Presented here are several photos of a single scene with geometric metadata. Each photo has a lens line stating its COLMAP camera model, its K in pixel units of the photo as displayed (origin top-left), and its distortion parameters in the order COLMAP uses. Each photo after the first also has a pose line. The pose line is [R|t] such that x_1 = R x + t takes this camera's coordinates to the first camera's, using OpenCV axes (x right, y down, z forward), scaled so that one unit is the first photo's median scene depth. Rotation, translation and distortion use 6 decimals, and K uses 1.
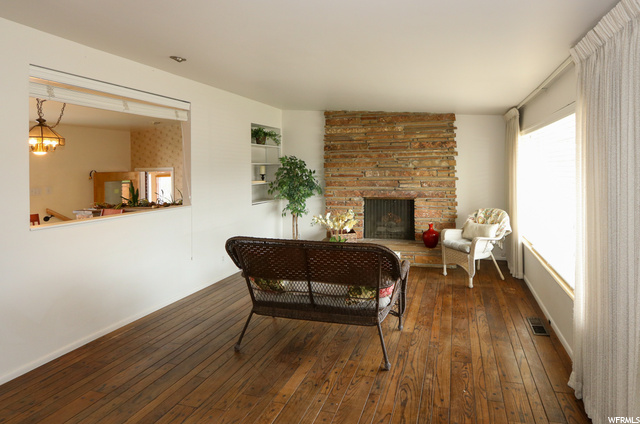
lens RADIAL K [[345.7, 0, 369.6], [0, 345.7, 168.0], [0, 0, 1]] dist [-0.012831, 0.000575]
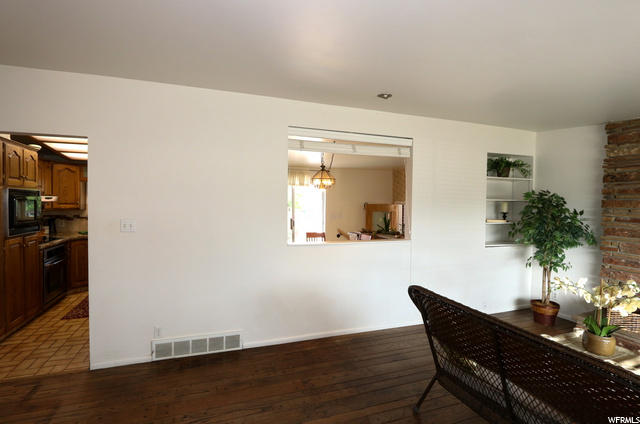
lens RADIAL K [[306.5, 0, 308.1], [0, 306.5, 208.6], [0, 0, 1]] dist [-0.013733, 0.000265]
pose [[0.547260, 0.041713, -0.835922, 0.053564], [-0.020902, 0.999127, 0.036173, -0.008391], [0.836701, -0.002324, 0.547655, 0.195477]]
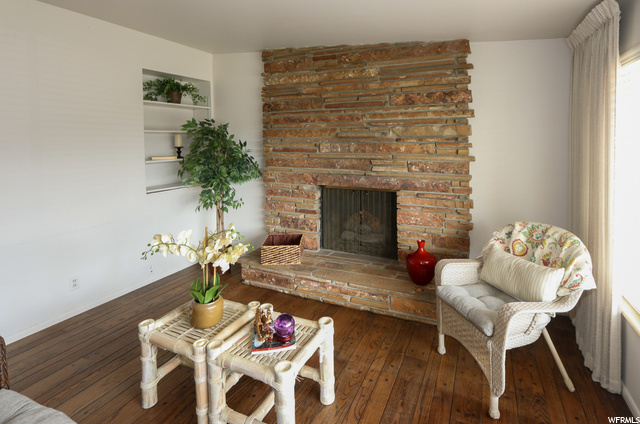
lens RADIAL K [[295.5, 0, 362.0], [0, 295.5, 139.4], [0, 0, 1]] dist [-0.013747, -0.000074]
pose [[0.987011, 0.005139, -0.160568, 0.151474], [-0.003877, 0.999959, 0.008170, -0.003003], [0.160604, -0.007442, 0.986991, 0.499121]]
